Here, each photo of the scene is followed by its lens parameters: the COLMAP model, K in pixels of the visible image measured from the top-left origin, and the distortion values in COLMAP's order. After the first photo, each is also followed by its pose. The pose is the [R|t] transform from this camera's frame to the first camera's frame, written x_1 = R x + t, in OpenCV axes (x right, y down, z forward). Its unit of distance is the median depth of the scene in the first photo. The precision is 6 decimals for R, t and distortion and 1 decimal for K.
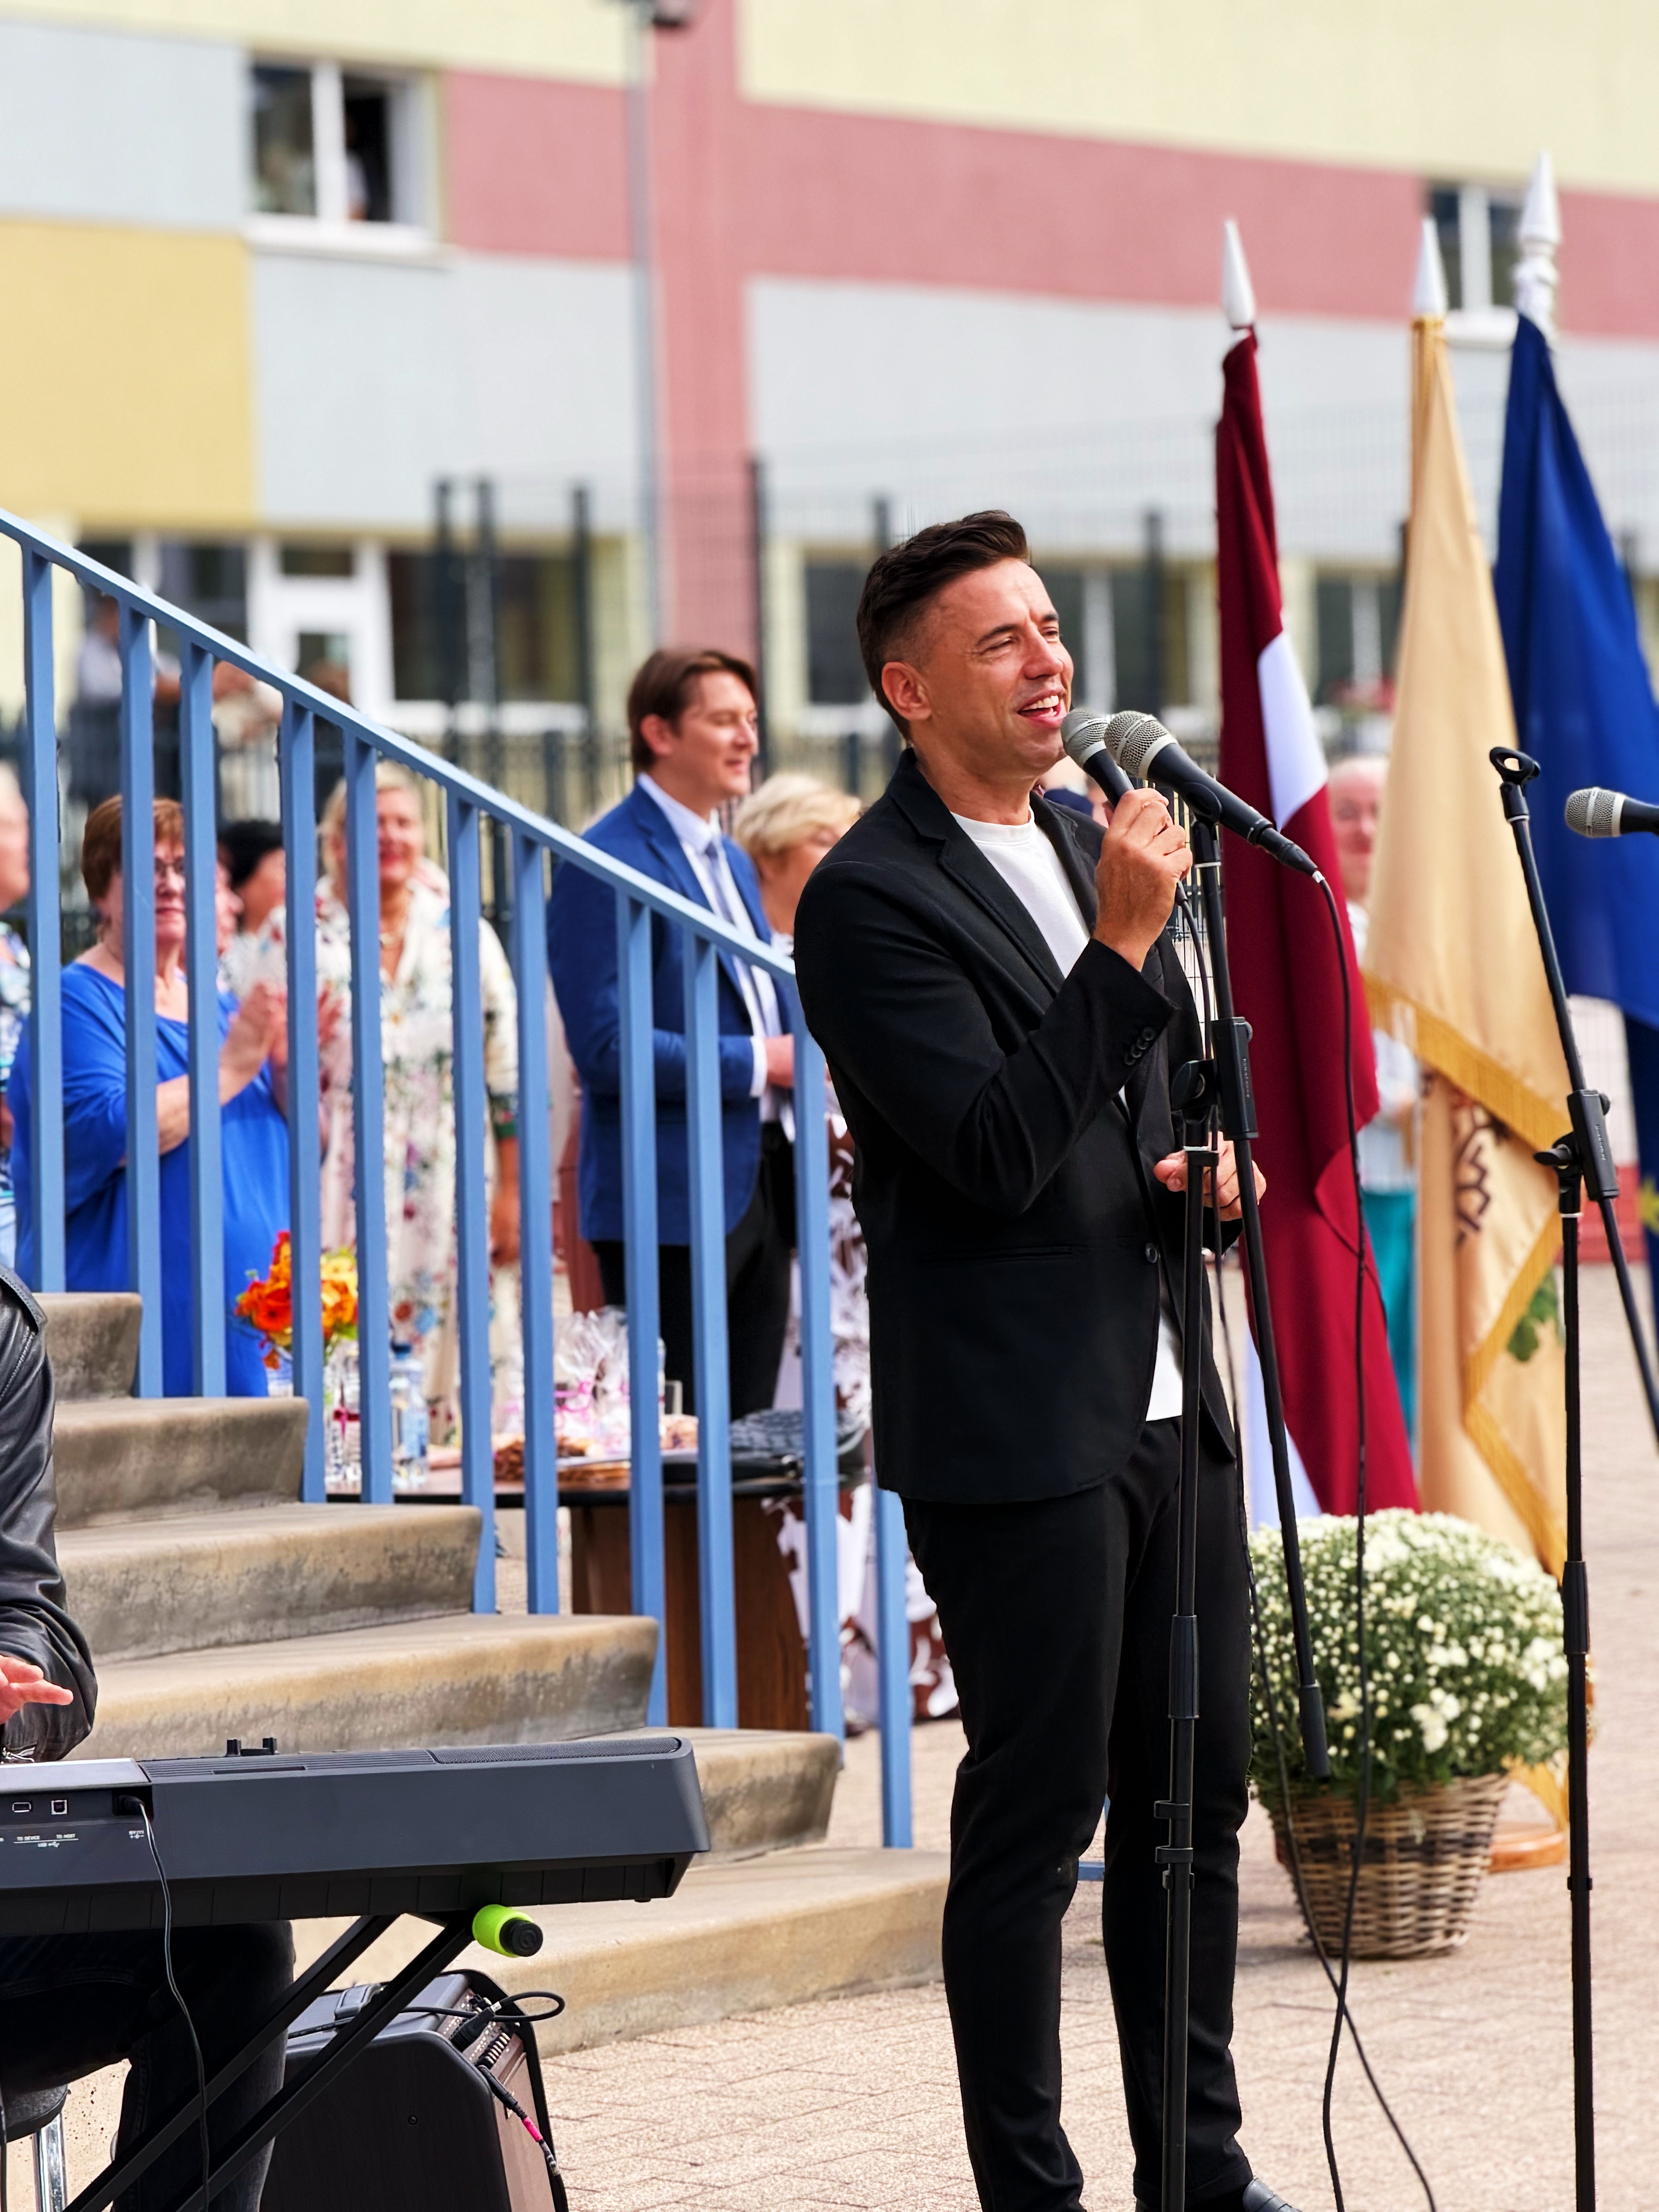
lens RADIAL K [[8053.0, 0, 951.2], [0, 8053.0, 1191.3], [0, 0, 1]] dist [0.703508, -14.689209]
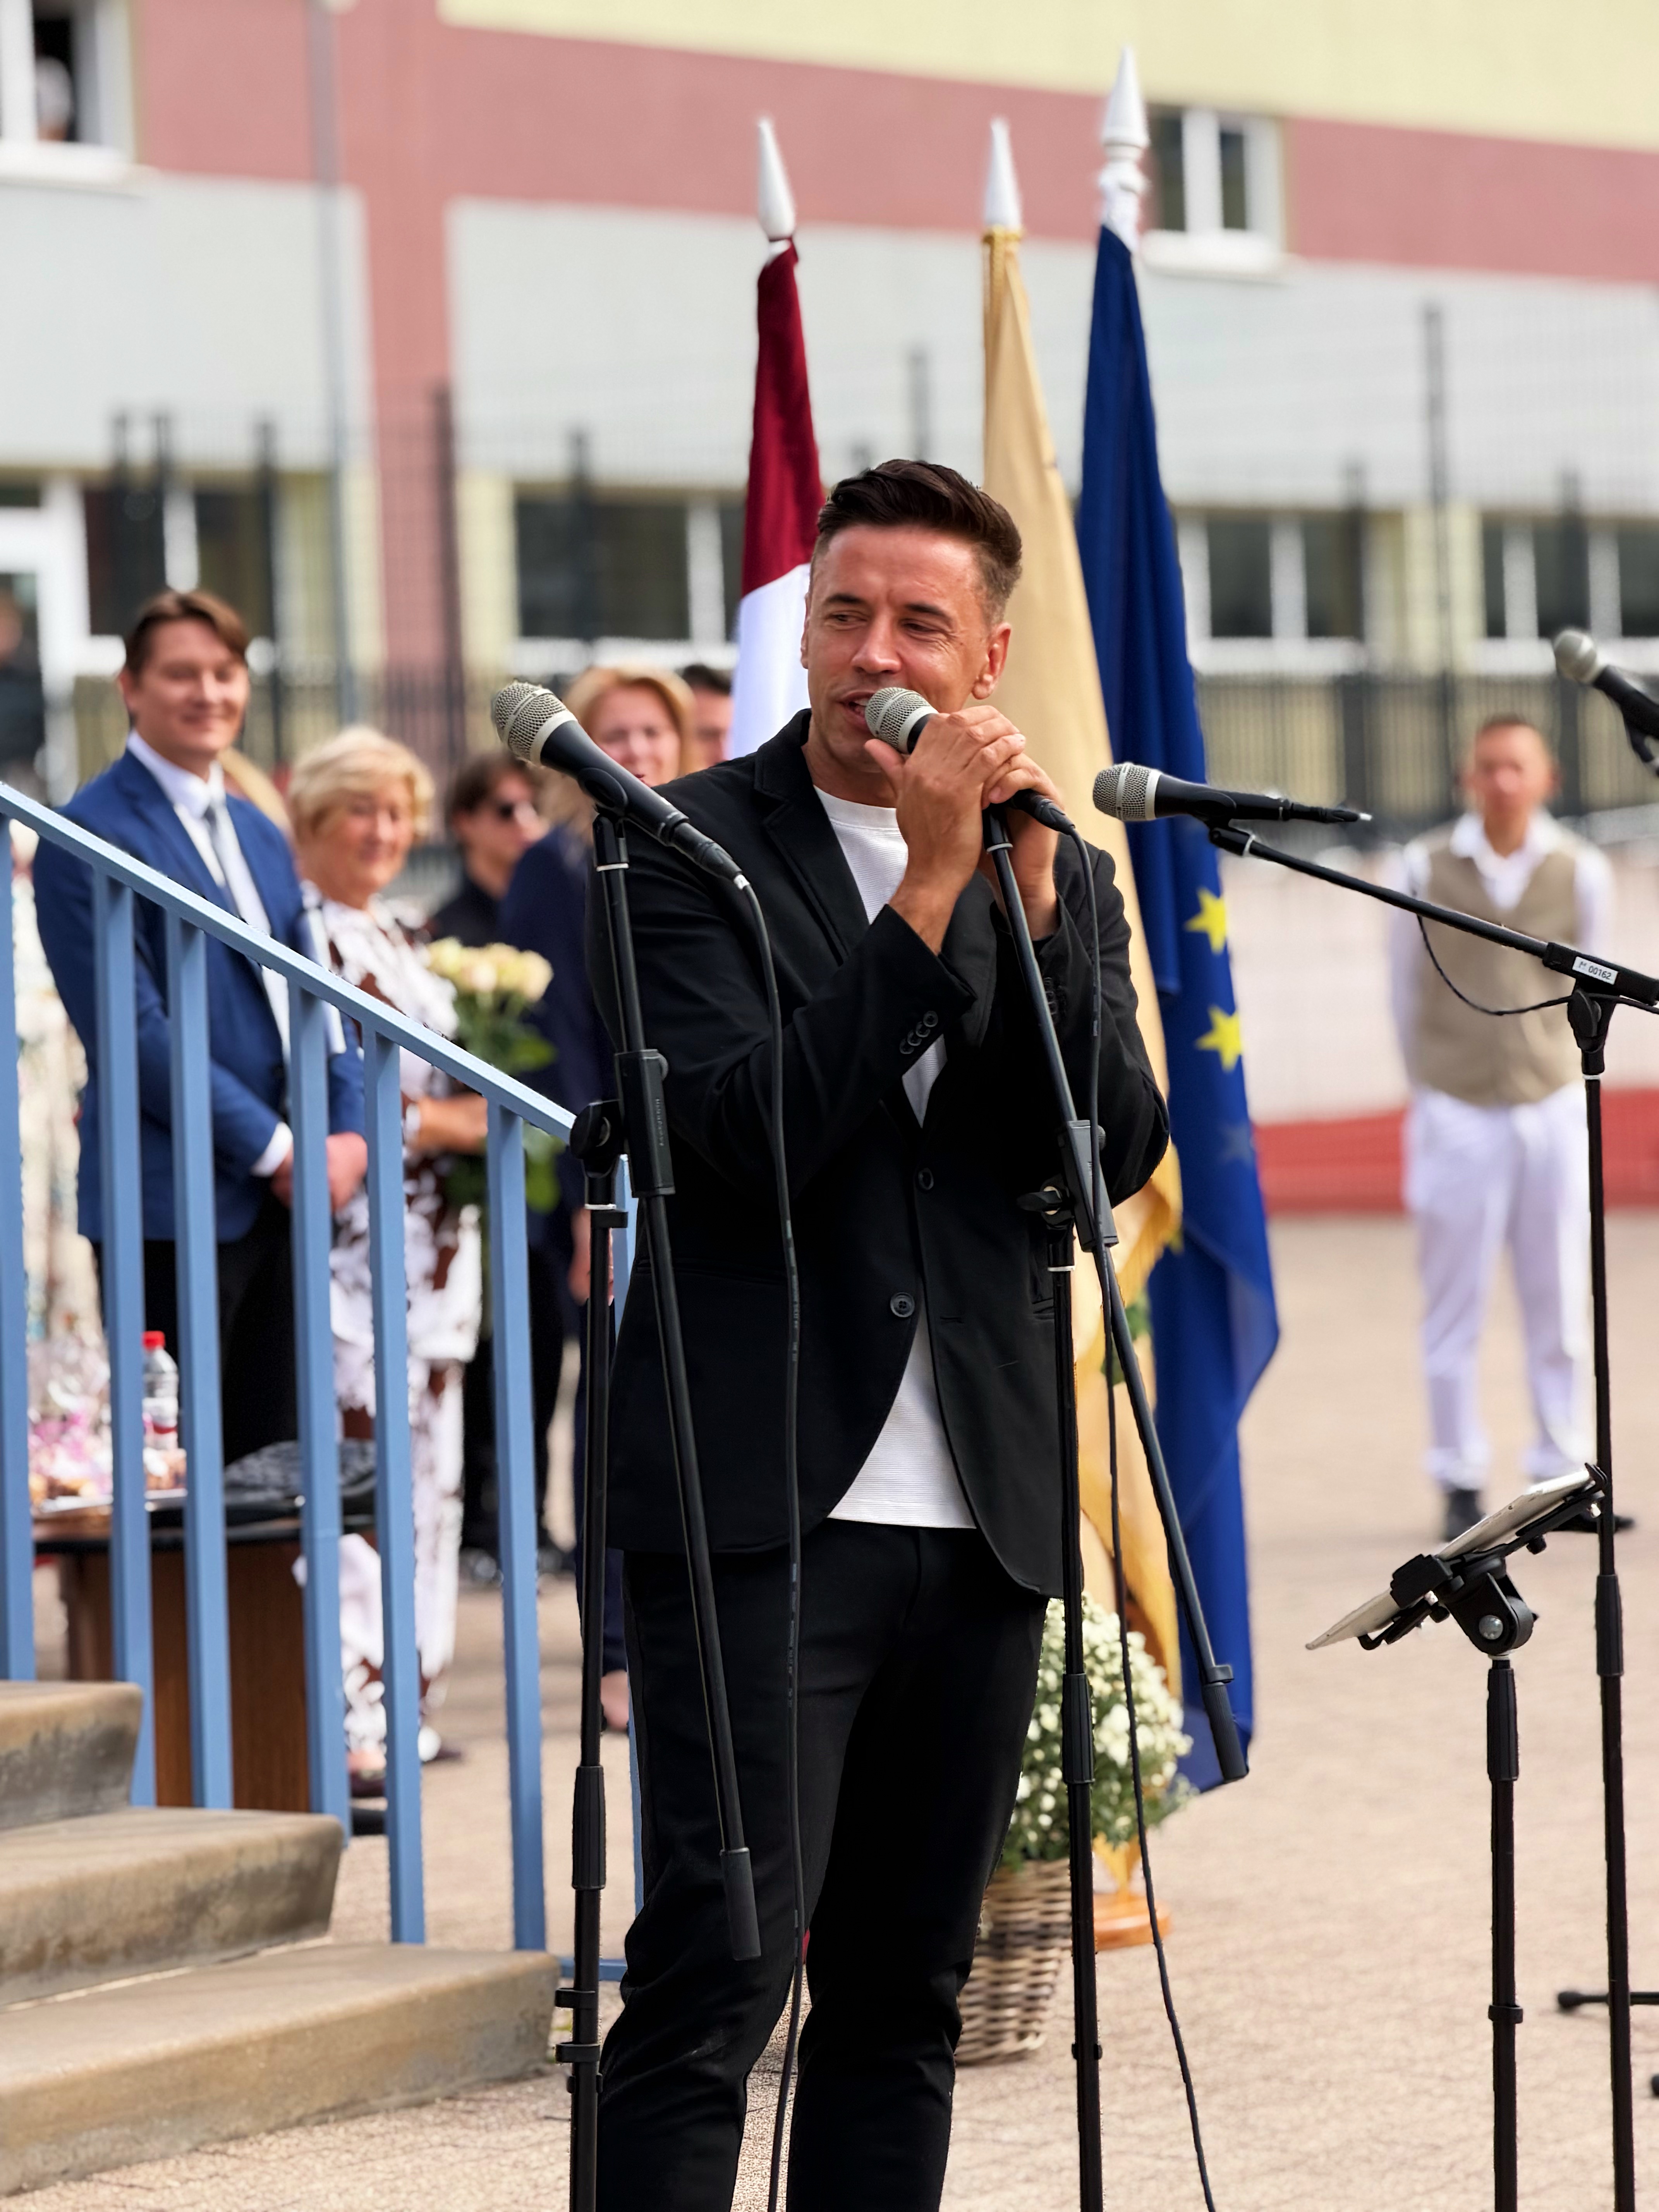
lens RADIAL K [[8147.8, 0, 857.5], [0, 8147.8, 1070.7], [0, 0, 1]] dist [0.158306, 0.482179]
pose [[0.999796, -0.005477, 0.019467, 0.026466], [0.005609, 0.999962, -0.006726, -0.008818], [-0.019429, 0.006833, 0.999788, 0.100633]]
